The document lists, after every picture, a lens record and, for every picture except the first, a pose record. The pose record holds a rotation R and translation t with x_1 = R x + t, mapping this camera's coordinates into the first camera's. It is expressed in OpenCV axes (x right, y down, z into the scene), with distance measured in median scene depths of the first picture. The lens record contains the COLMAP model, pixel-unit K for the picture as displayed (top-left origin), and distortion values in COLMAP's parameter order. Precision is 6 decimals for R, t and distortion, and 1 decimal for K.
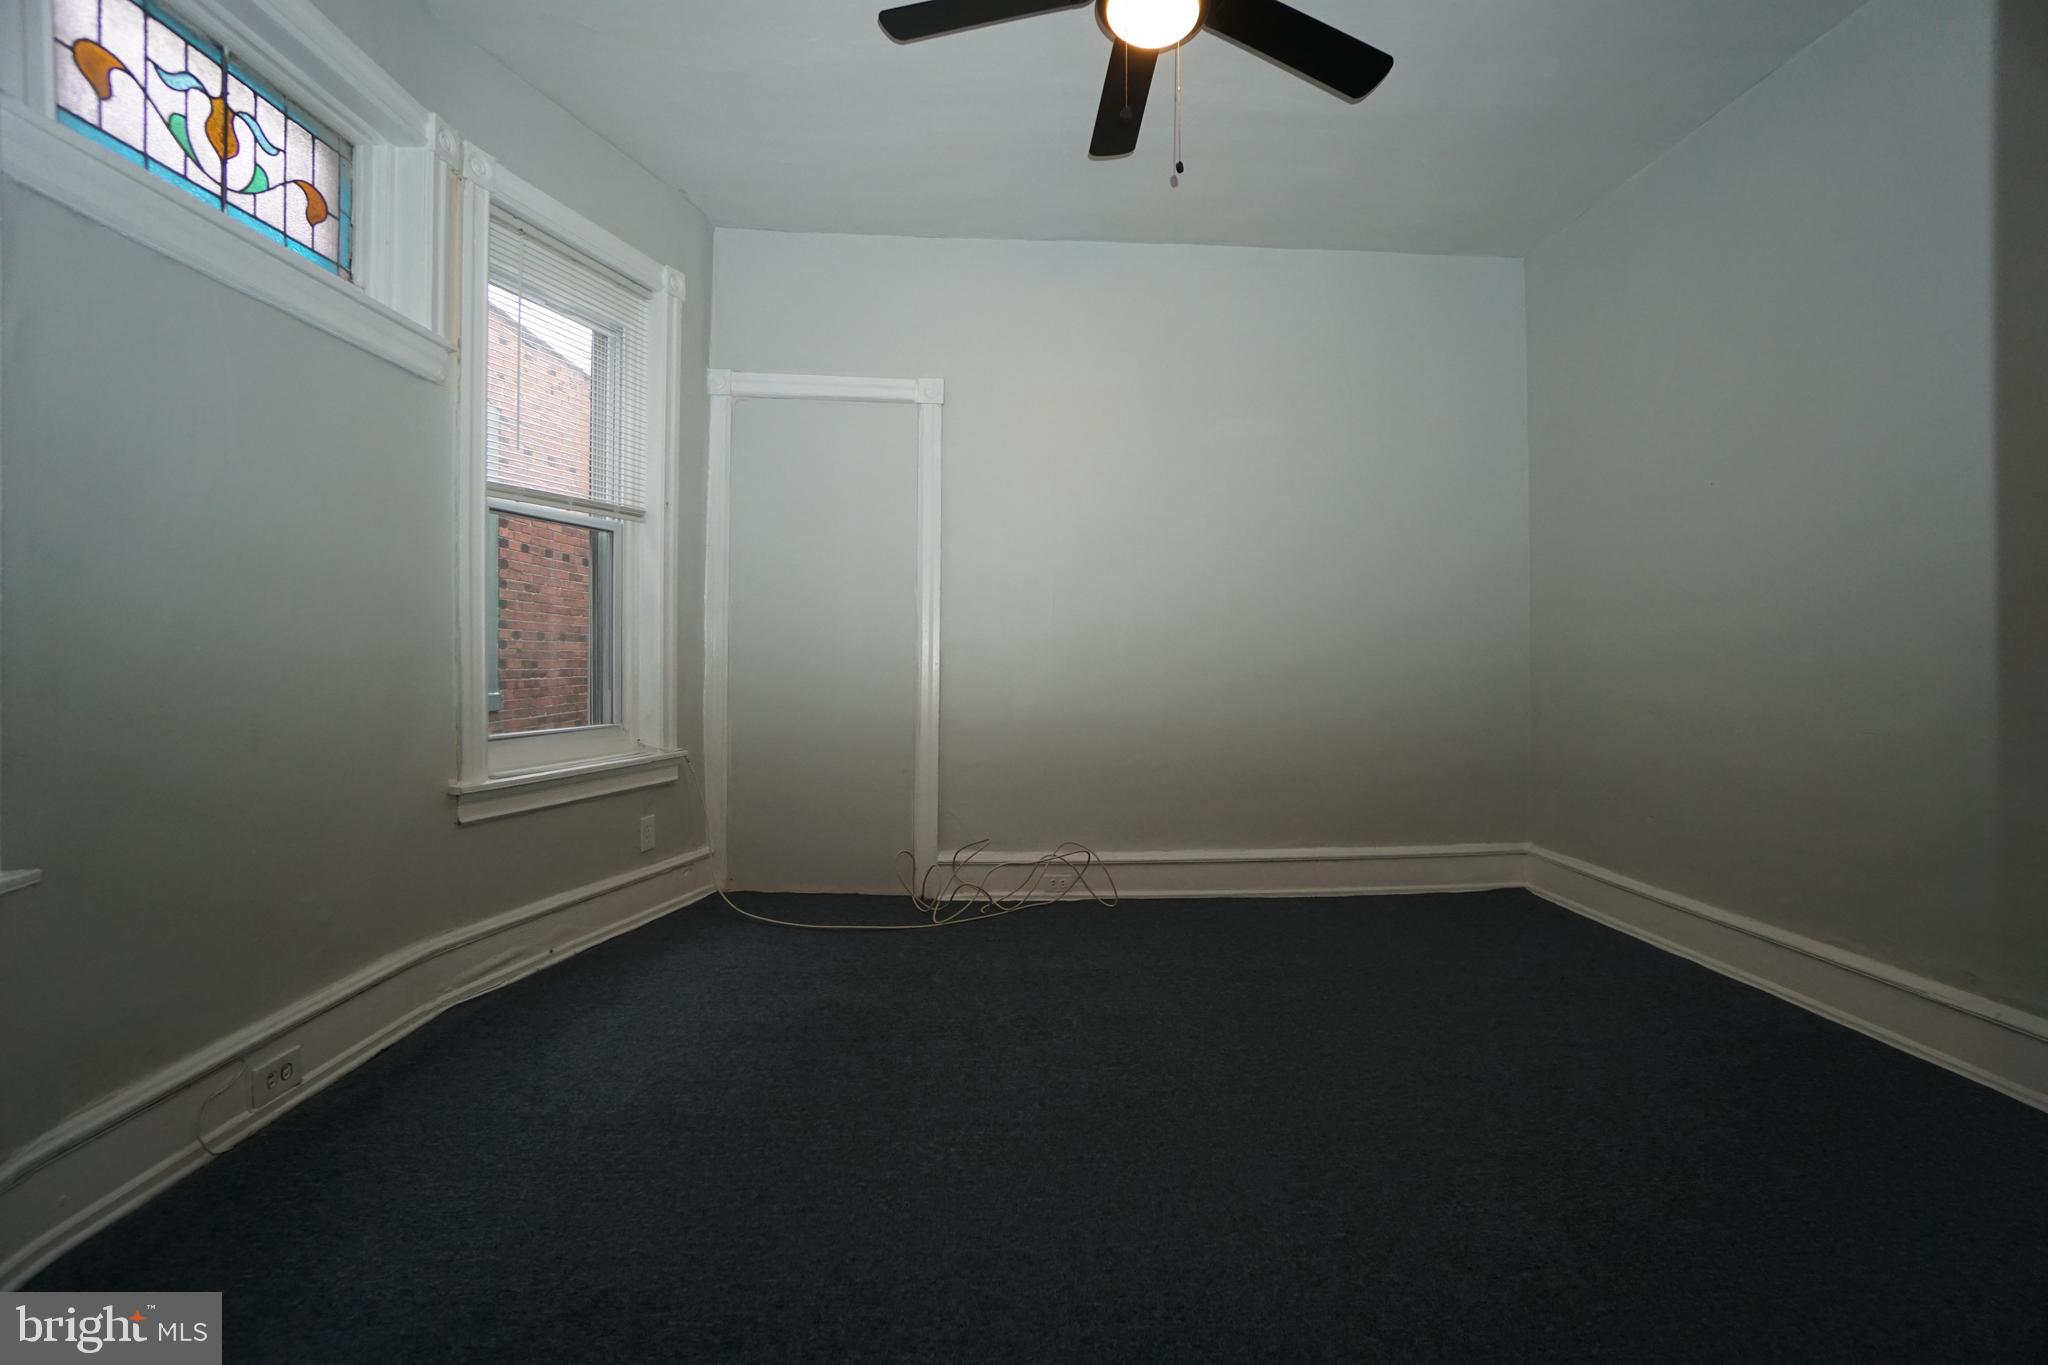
lens RADIAL K [[901.1, 0, 1029.7], [0, 901.1, 650.8], [0, 0, 1]] dist [-0.062296, 0.023243]
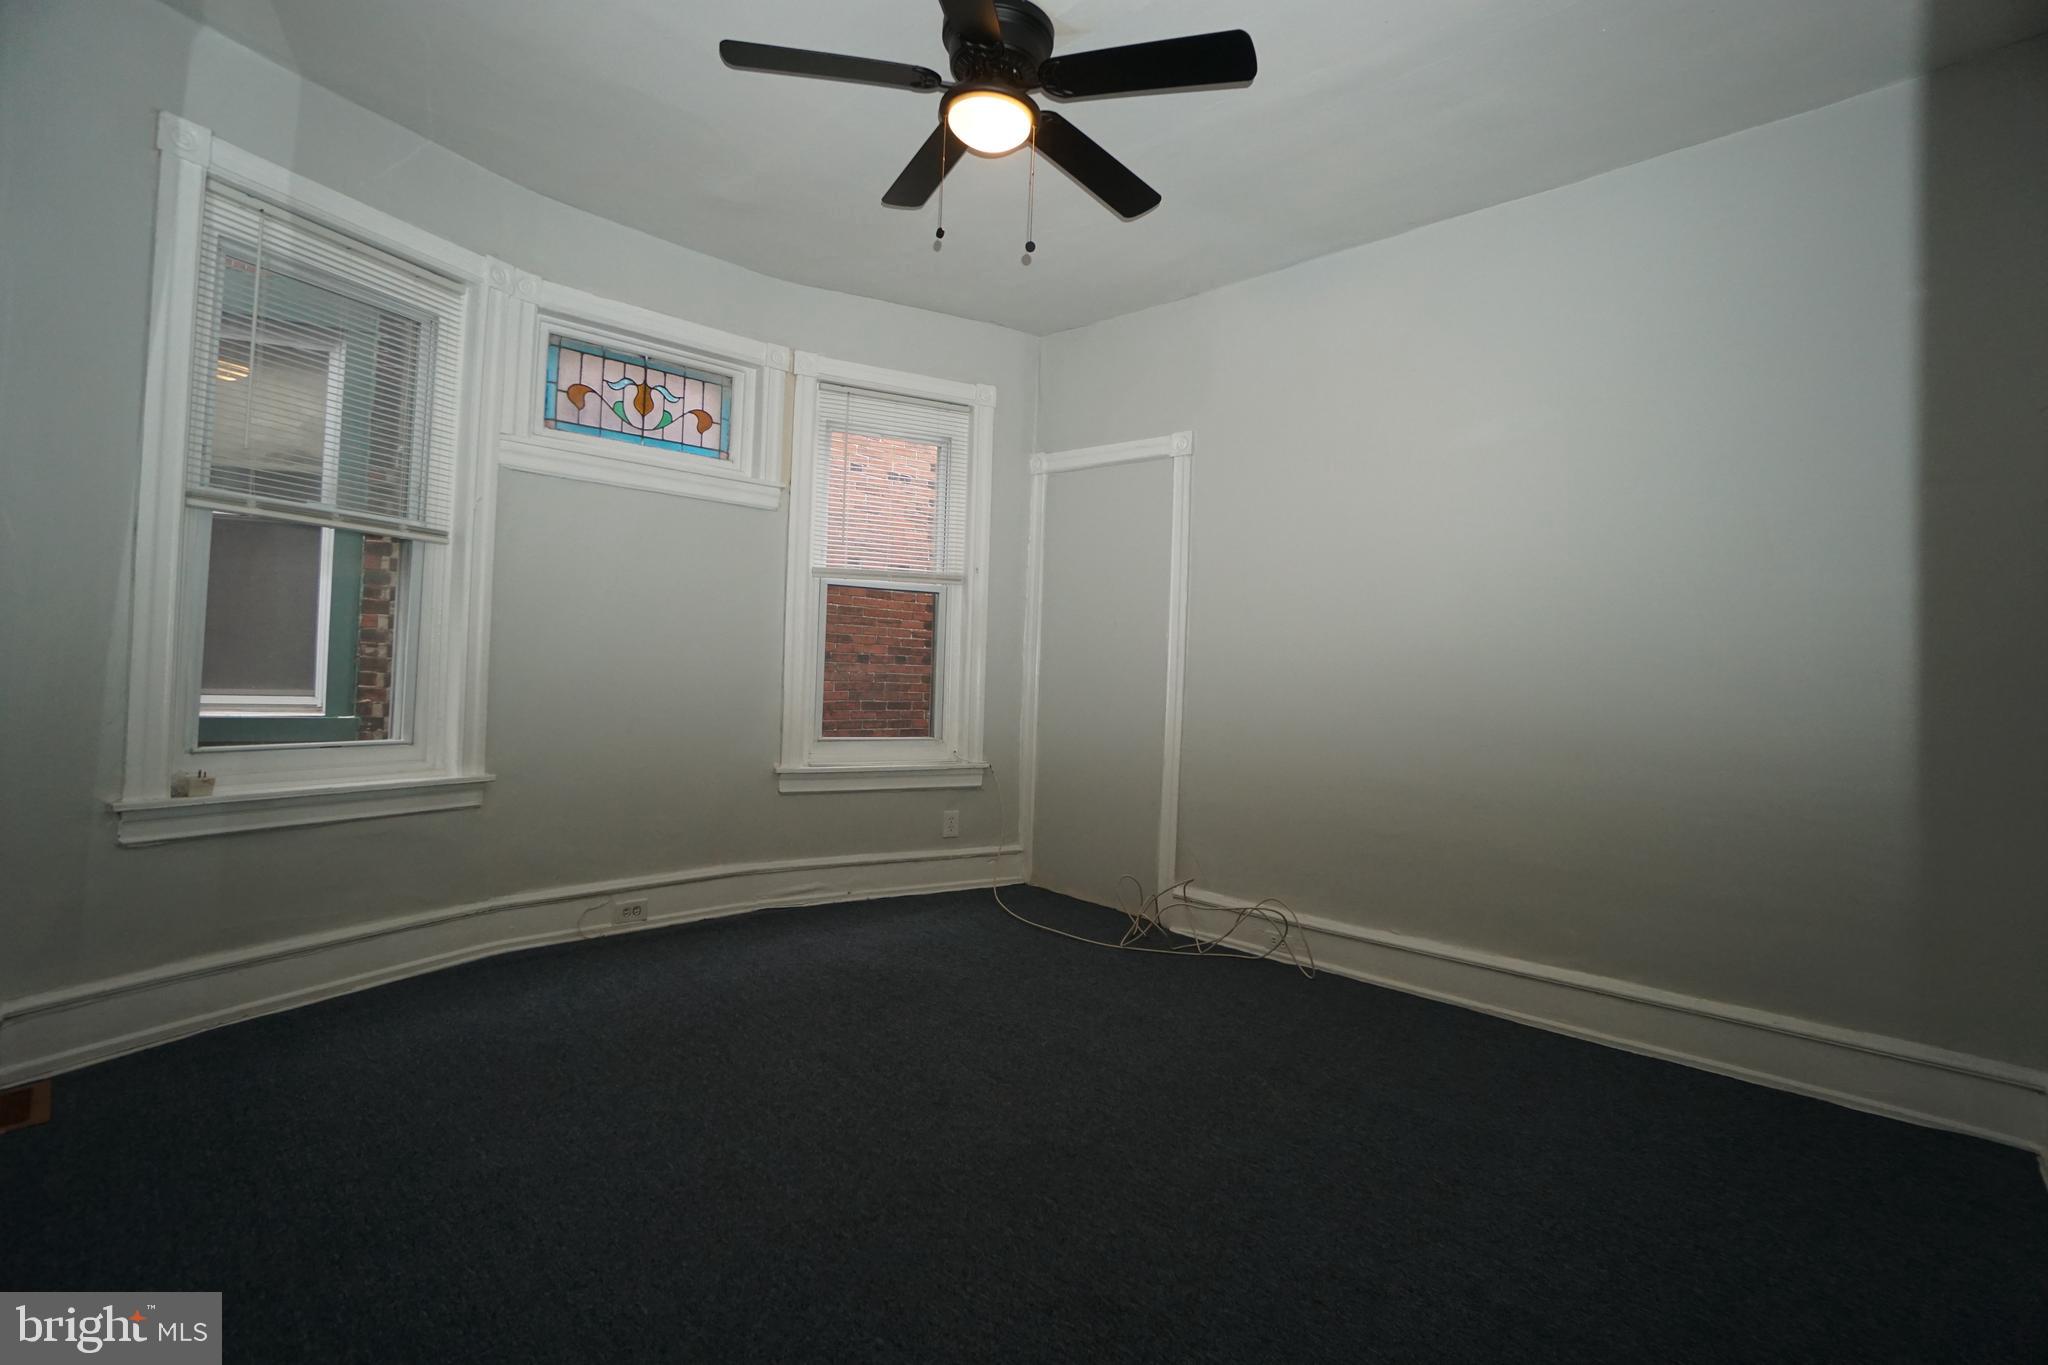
lens RADIAL K [[901.7, 0, 1030.3], [0, 901.7, 645.9], [0, 0, 1]] dist [-0.069282, 0.025142]
pose [[0.689587, -0.001244, -0.724202, 0.603445], [-0.025113, 0.999356, -0.025629, -0.023313], [0.723767, 0.035860, 0.689112, 0.172855]]
